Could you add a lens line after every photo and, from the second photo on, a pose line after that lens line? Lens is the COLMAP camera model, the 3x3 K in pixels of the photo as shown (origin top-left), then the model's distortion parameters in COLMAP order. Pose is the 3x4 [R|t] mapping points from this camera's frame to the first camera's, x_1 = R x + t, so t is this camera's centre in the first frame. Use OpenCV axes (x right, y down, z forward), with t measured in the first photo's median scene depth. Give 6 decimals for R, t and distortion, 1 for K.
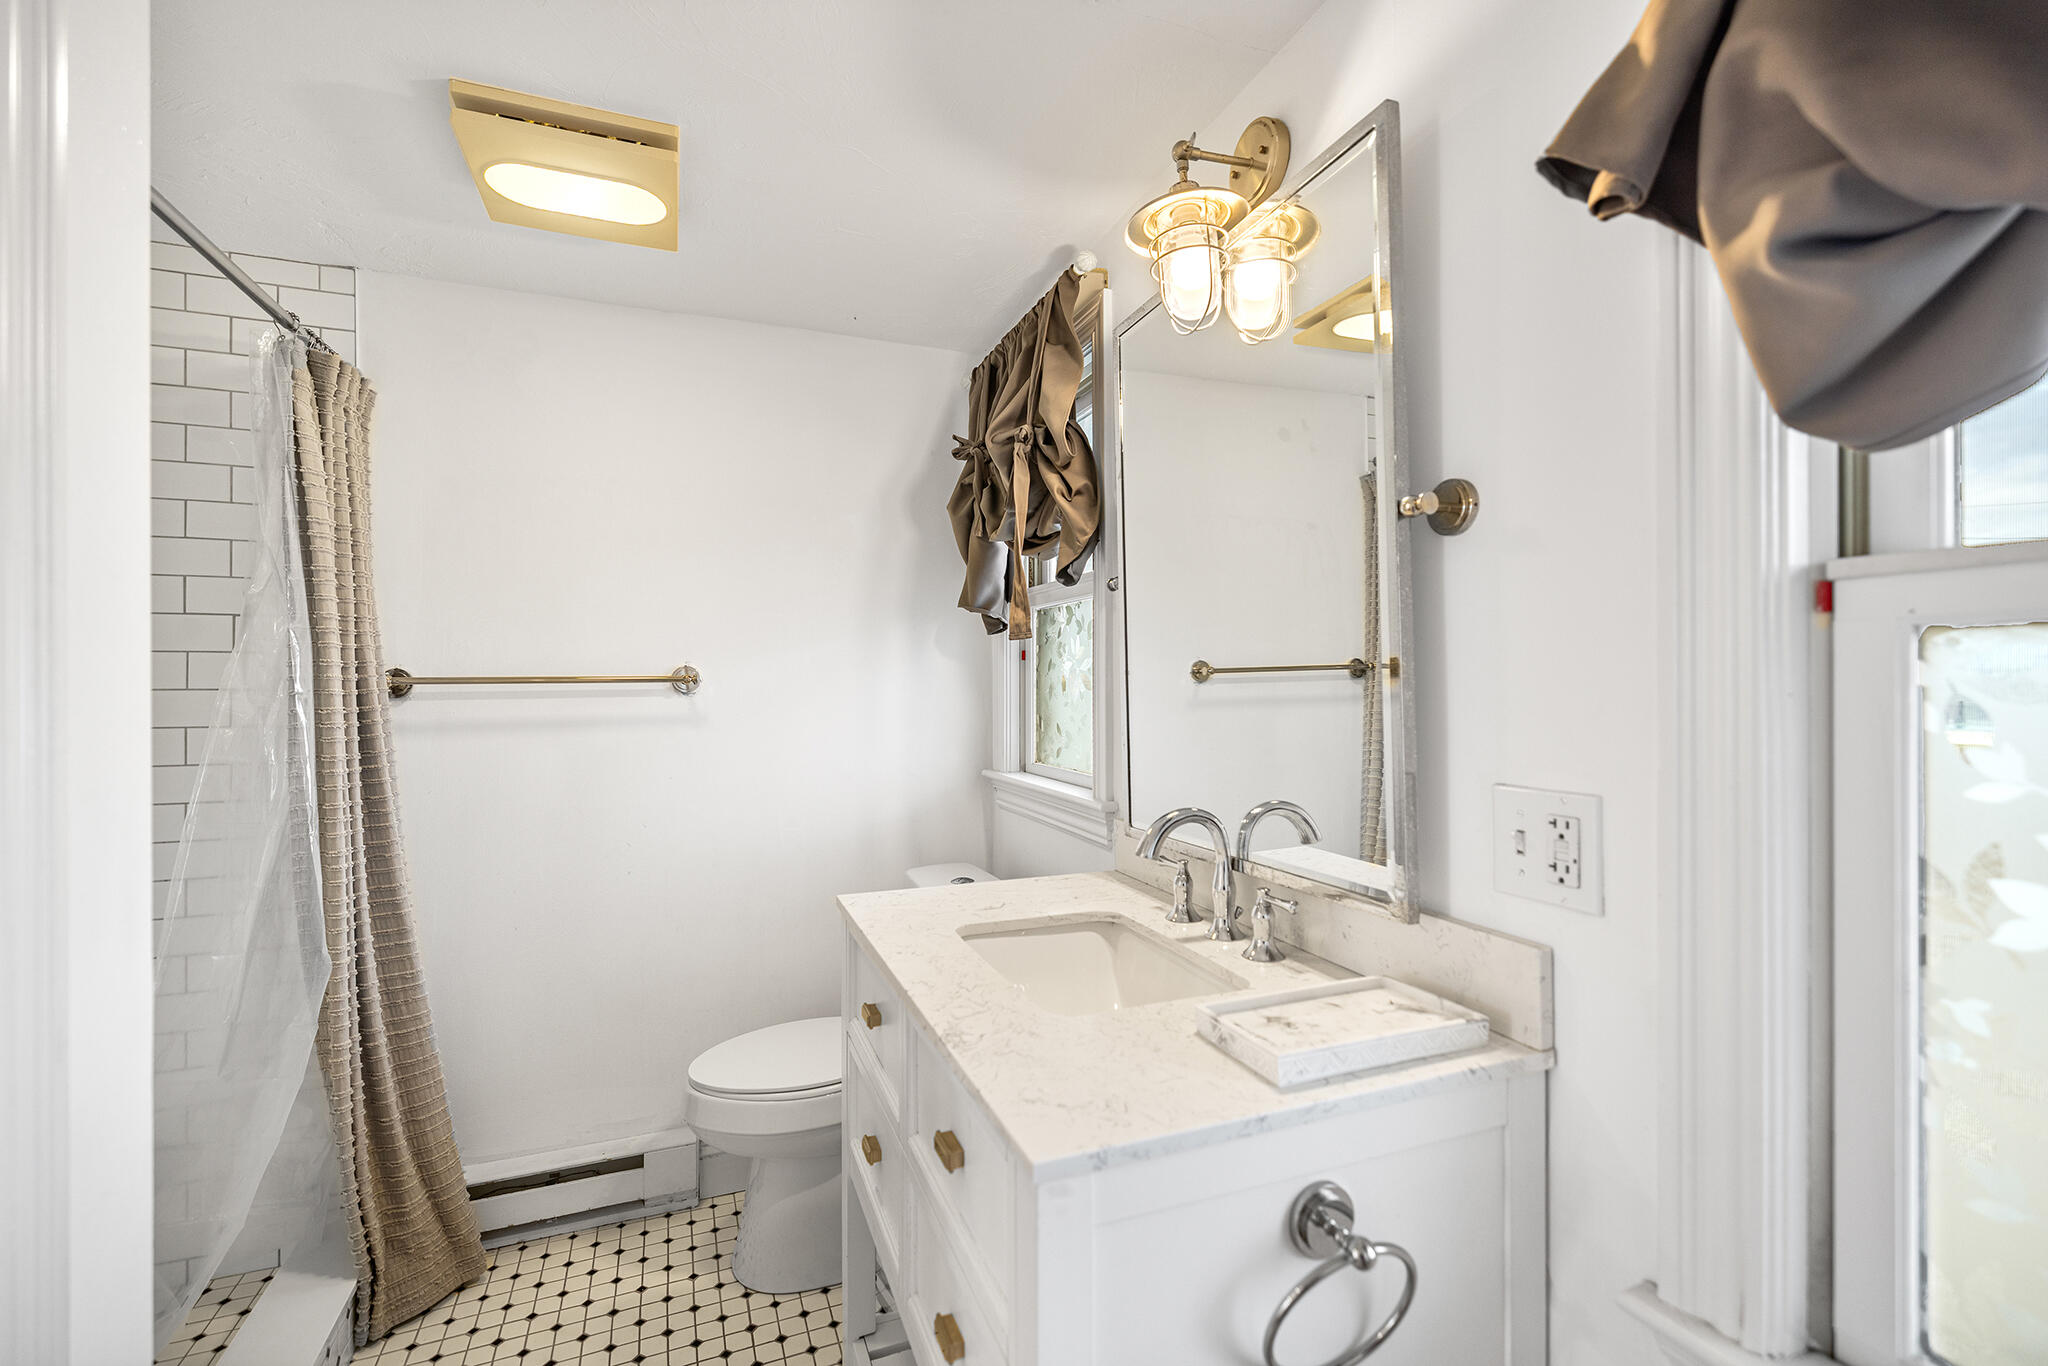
lens RADIAL K [[884.6, 0, 1027.0], [0, 884.6, 680.7], [0, 0, 1]] dist [0.005181, -0.001094]
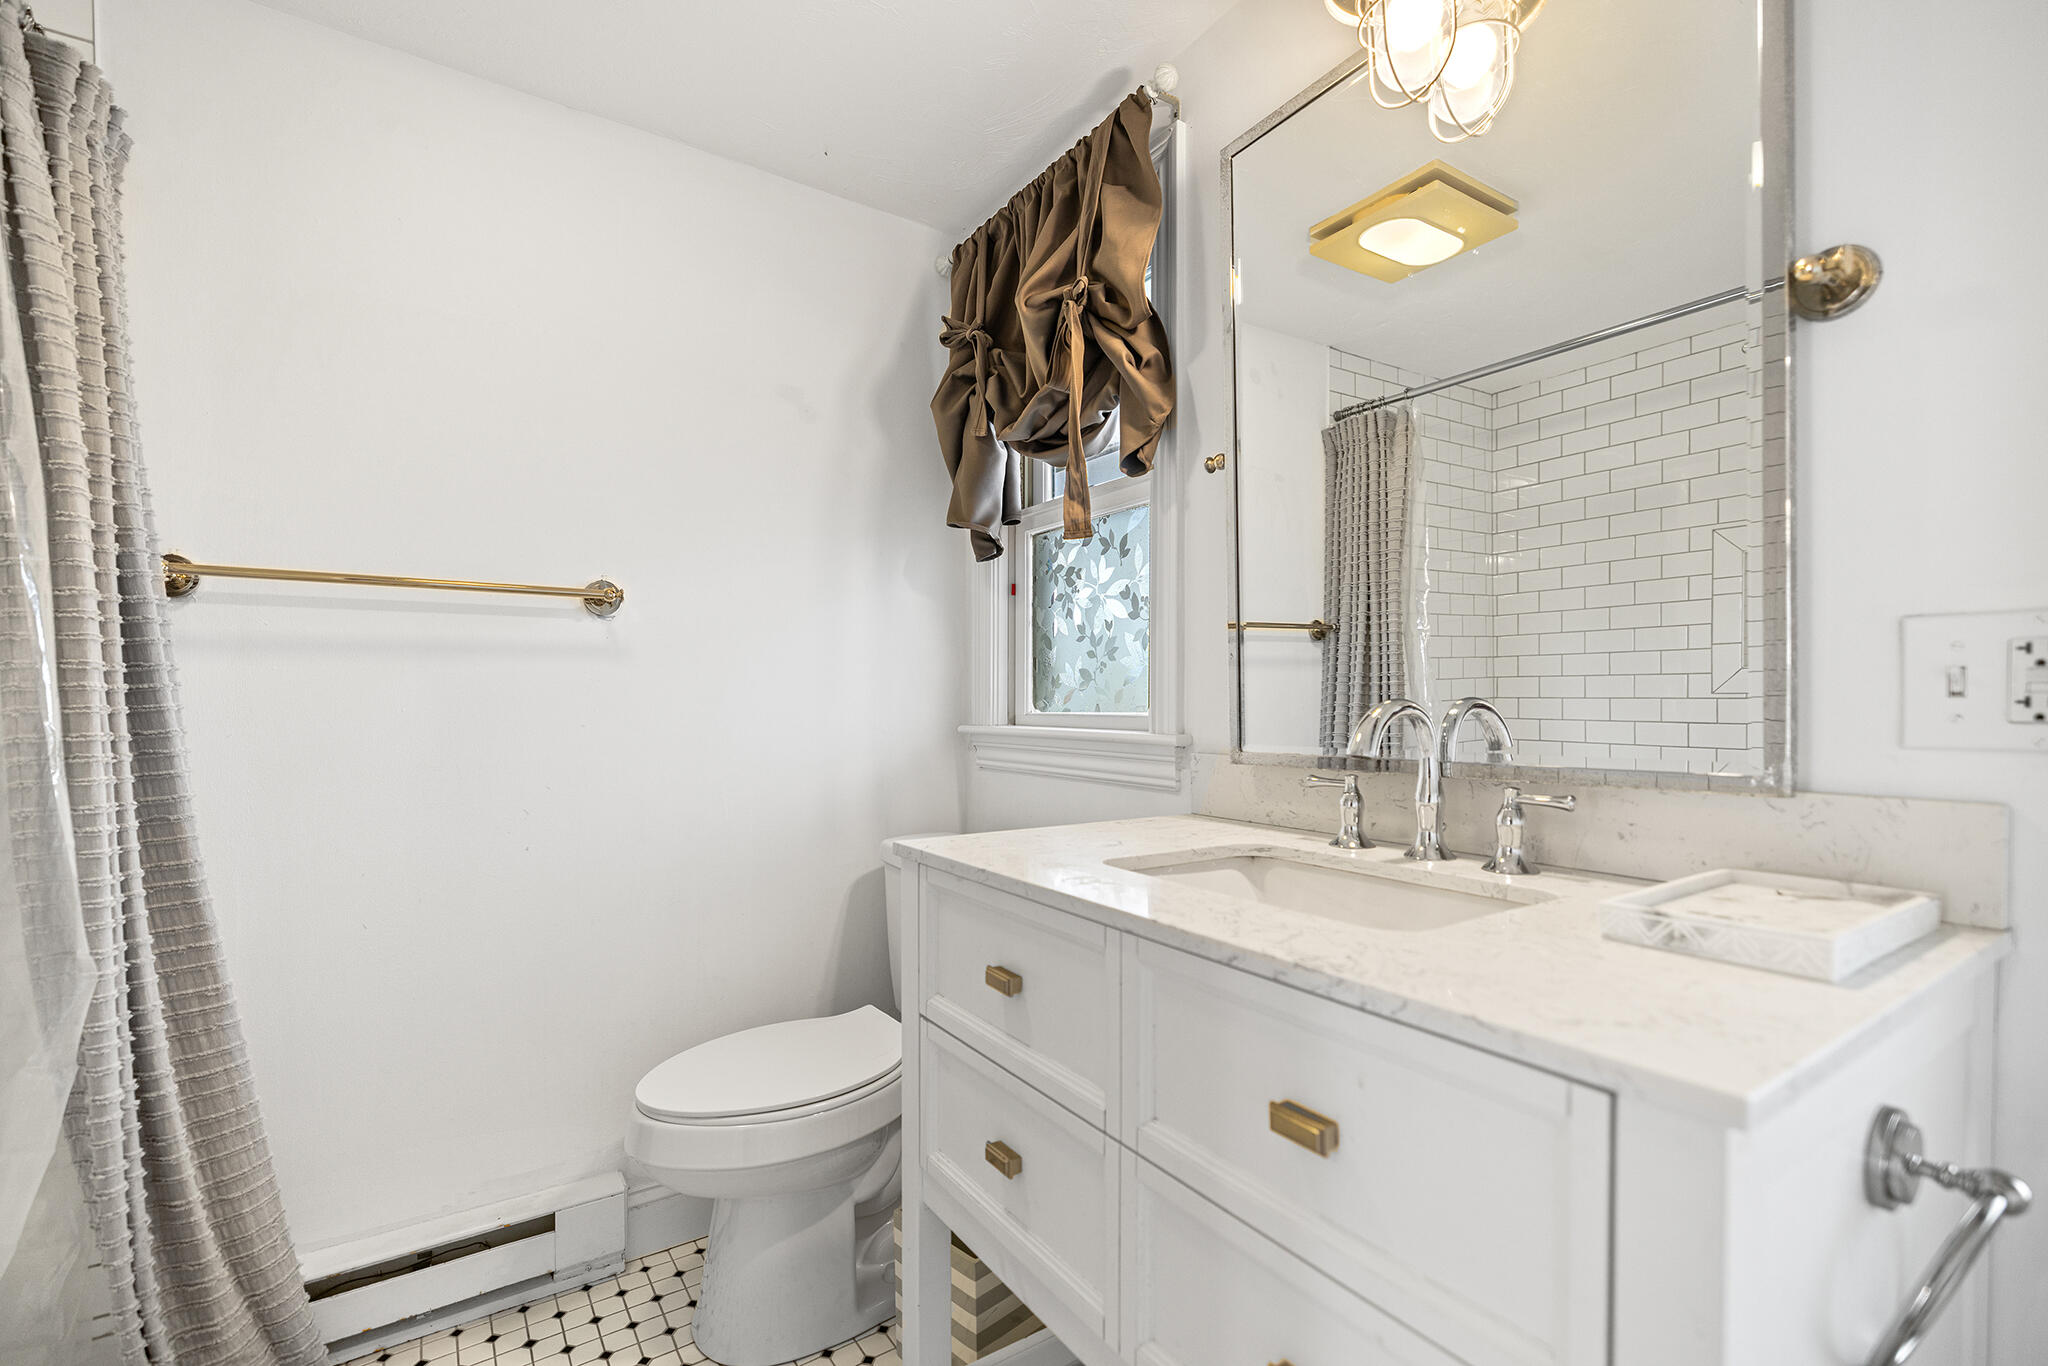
lens RADIAL K [[884.6, 0, 1013.9], [0, 884.6, 724.1], [0, 0, 1]] dist [0.005181, -0.001094]
pose [[0.977290, 0.000593, 0.211905, -0.236065], [-0.004866, 0.999795, 0.019642, 0.108519], [-0.211850, -0.020227, 0.977093, 0.201283]]
